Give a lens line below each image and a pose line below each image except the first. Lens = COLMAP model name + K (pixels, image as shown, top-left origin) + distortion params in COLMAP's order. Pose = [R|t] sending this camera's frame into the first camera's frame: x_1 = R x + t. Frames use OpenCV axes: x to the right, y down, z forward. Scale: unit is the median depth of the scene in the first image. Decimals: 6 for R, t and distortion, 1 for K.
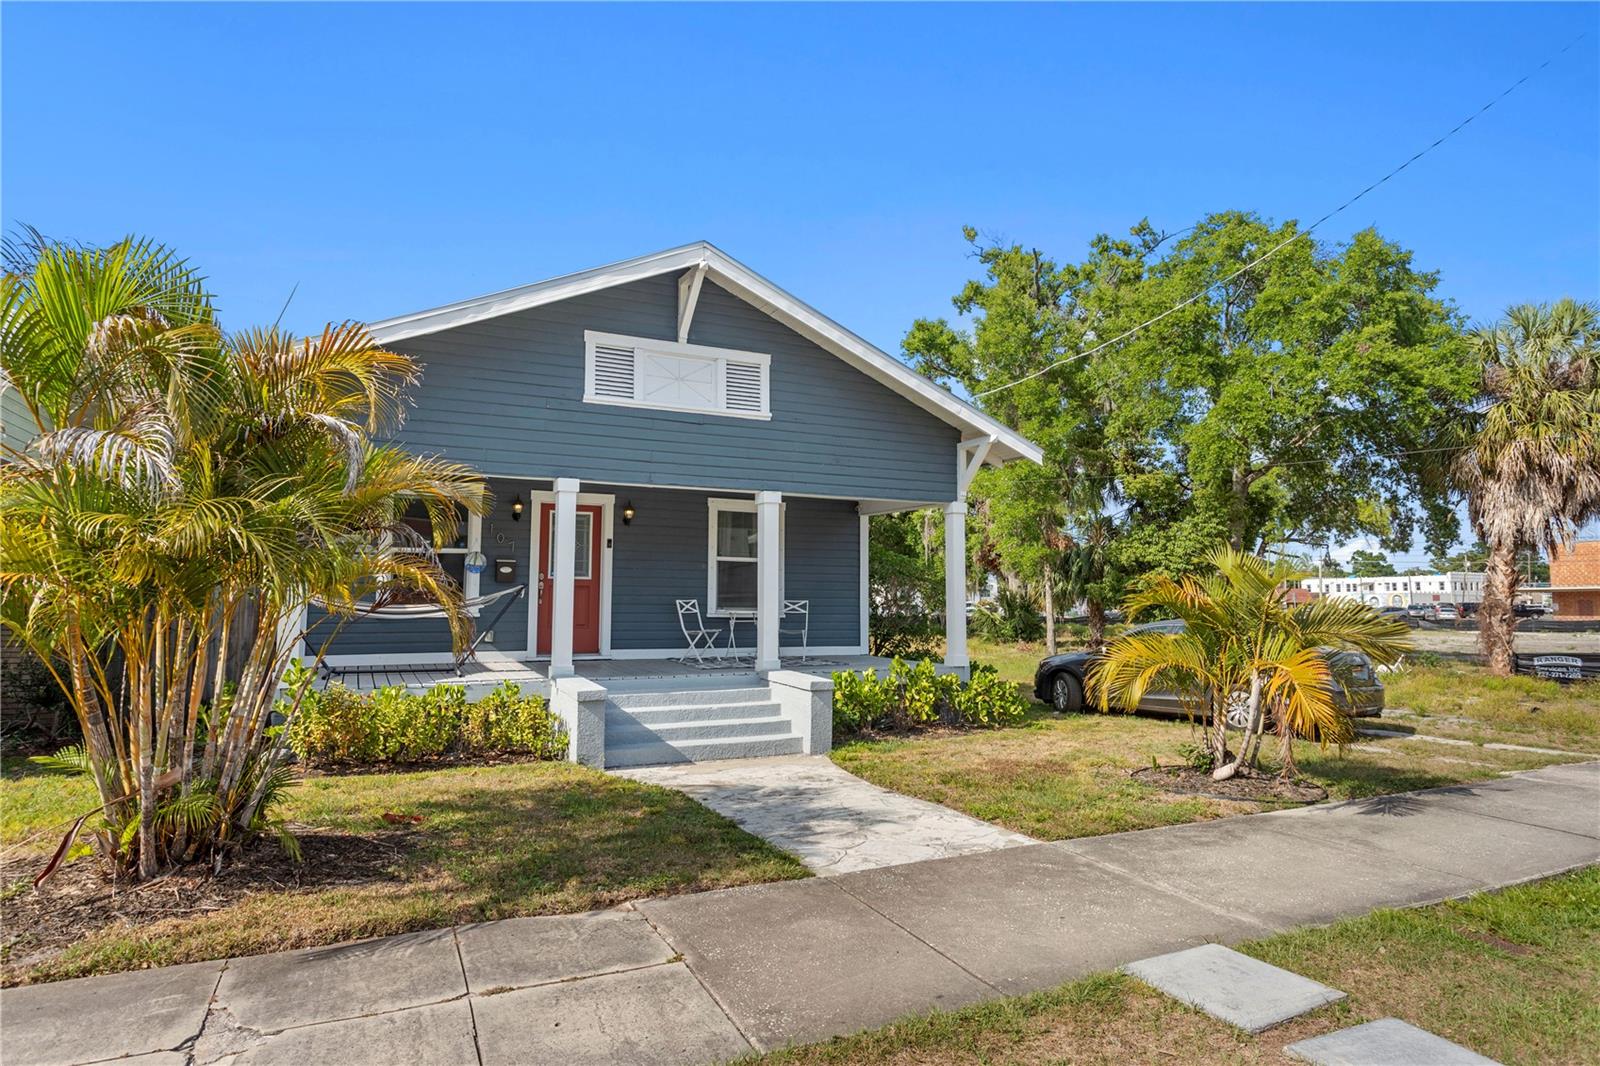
lens RADIAL K [[912.0, 0, 800.0], [0, 912.0, 533.0], [0, 0, 1]] dist [0.000058, 0.000048]
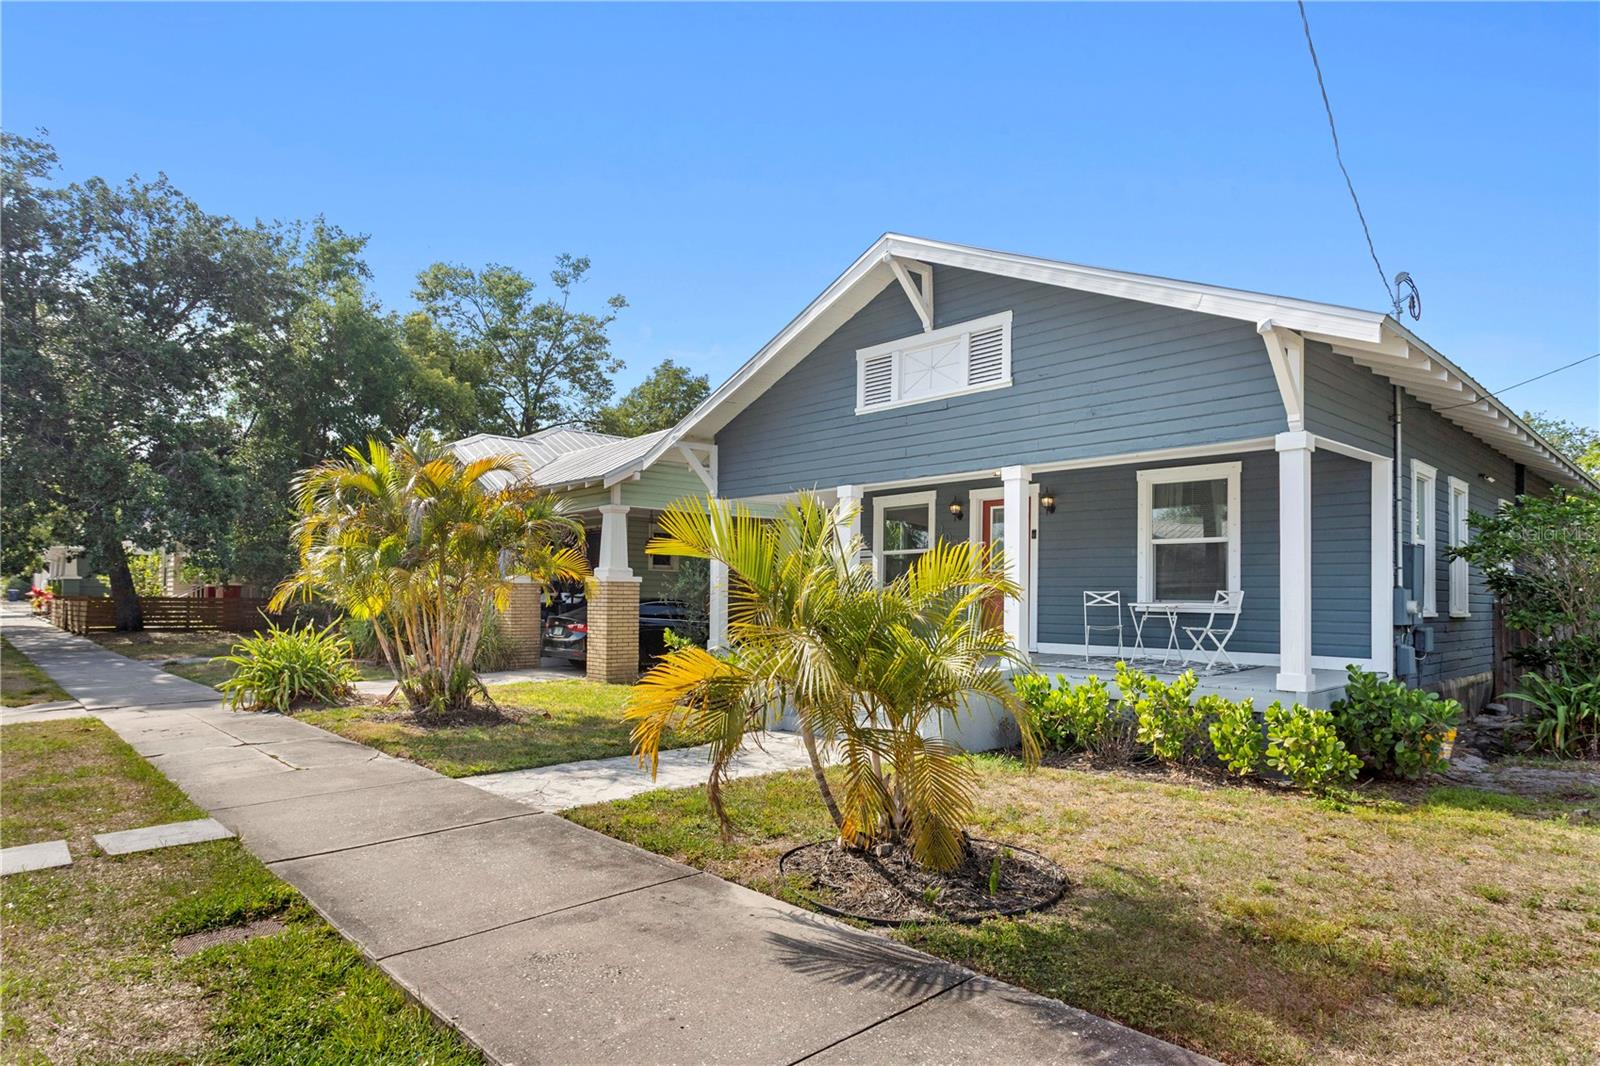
lens RADIAL K [[923.4, 0, 800.0], [0, 923.4, 585.6], [0, 0, 1]] dist [-0.000240, -0.000146]
pose [[0.308135, -0.013756, -0.951243, 0.749855], [0.067955, 0.997660, 0.007585, 0.047922], [0.948913, -0.066979, 0.308349, 0.519610]]
